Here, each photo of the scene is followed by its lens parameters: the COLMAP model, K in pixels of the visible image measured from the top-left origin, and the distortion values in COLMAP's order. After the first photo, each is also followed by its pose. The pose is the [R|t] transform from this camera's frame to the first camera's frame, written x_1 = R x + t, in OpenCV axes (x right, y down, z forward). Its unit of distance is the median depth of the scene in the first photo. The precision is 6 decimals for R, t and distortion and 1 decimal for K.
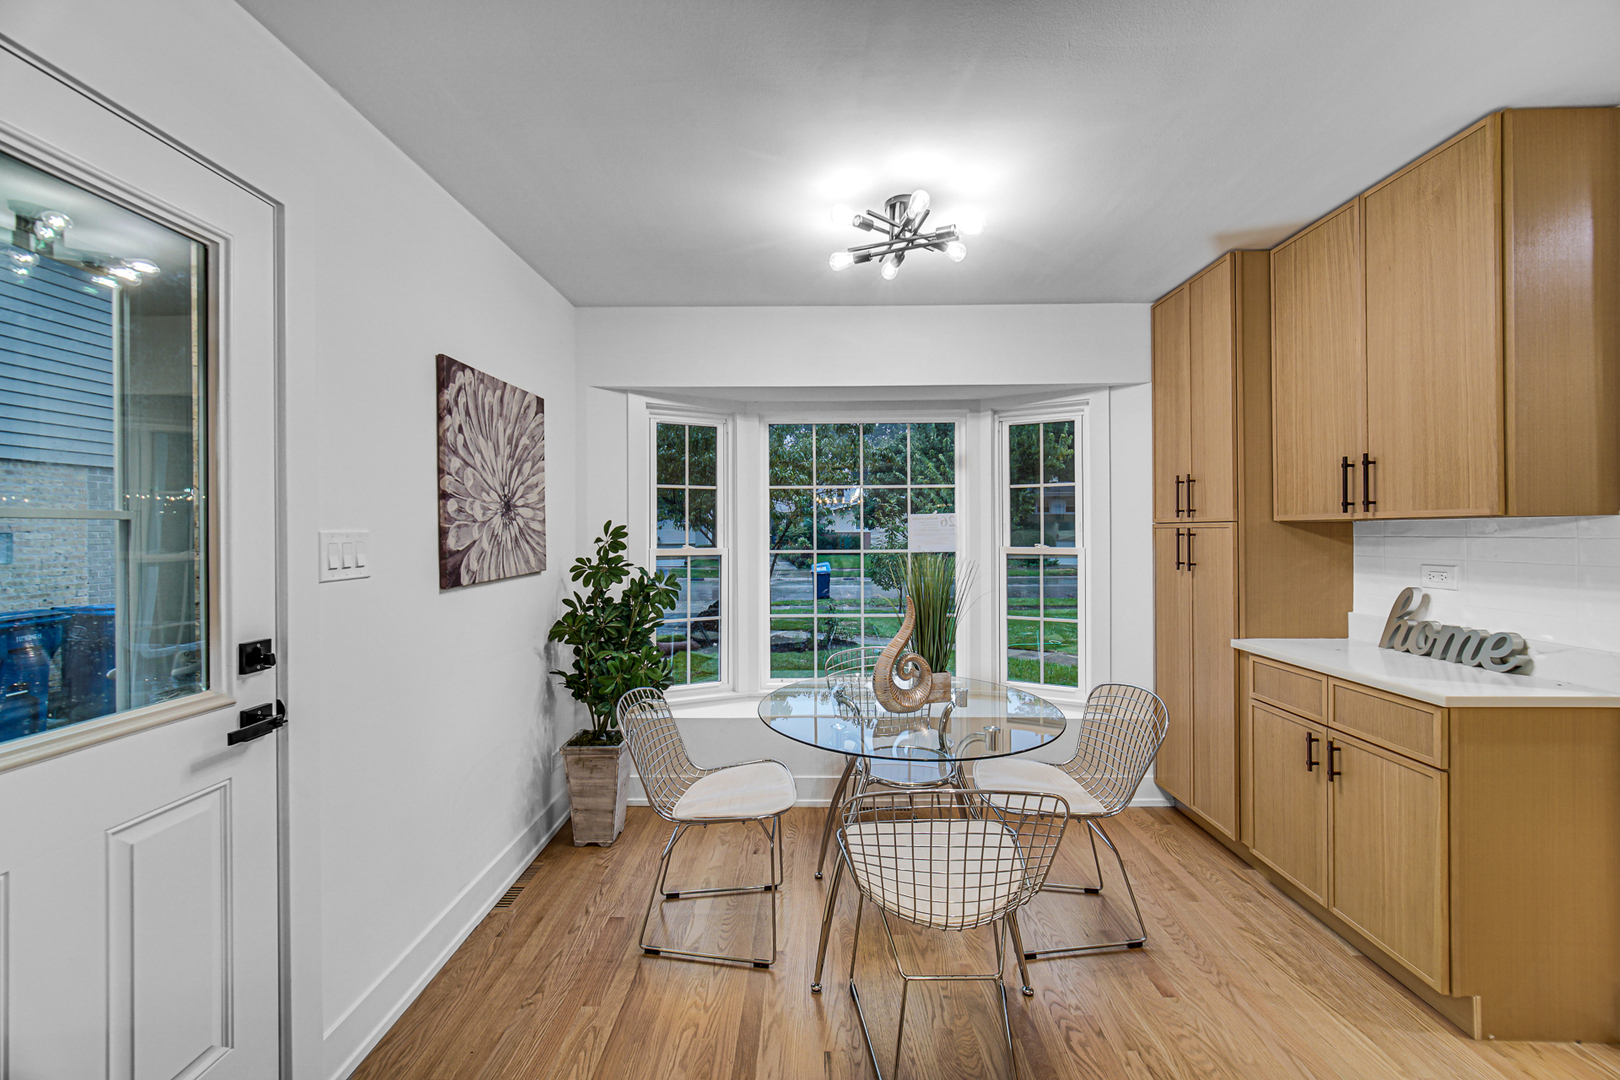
lens RADIAL K [[652.7, 0, 809.9], [0, 652.7, 528.9], [0, 0, 1]] dist [-0.002215, -0.000278]
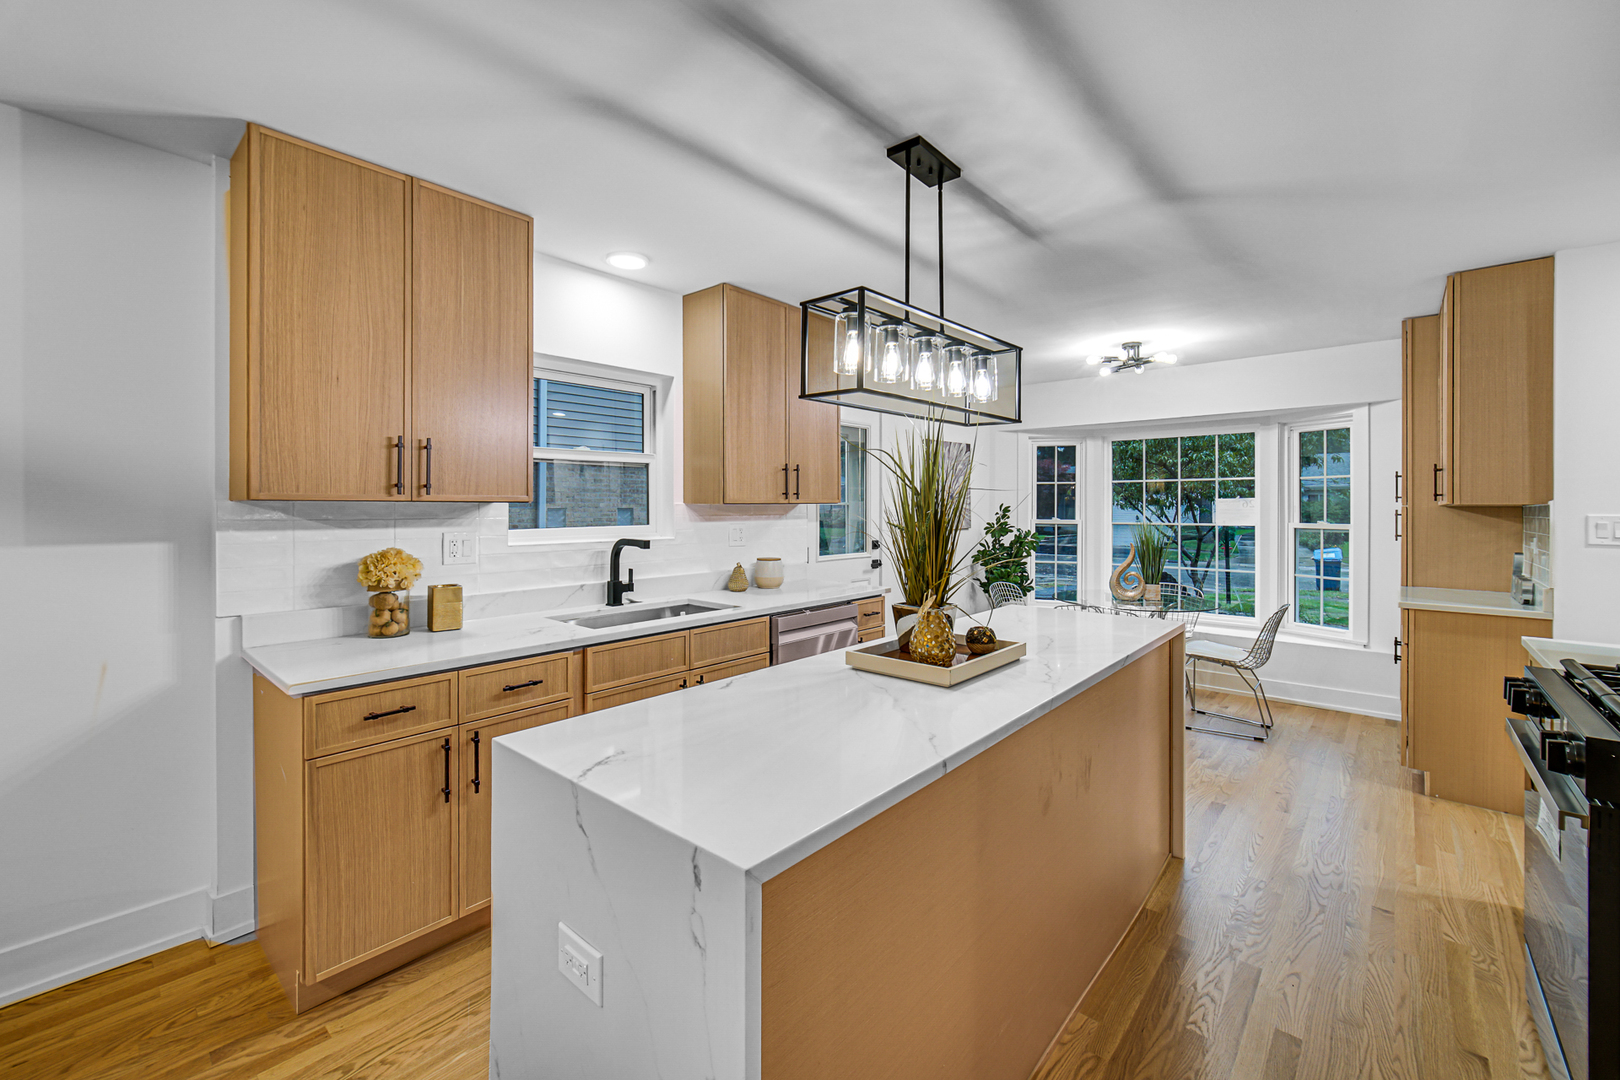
lens RADIAL K [[652.7, 0, 805.8], [0, 652.7, 506.4], [0, 0, 1]] dist [-0.002215, -0.000278]
pose [[0.761234, 0.006079, -0.648449, 0.492018], [-0.005255, 0.999981, 0.003206, -0.007110], [0.648456, 0.000967, 0.761251, -0.831379]]
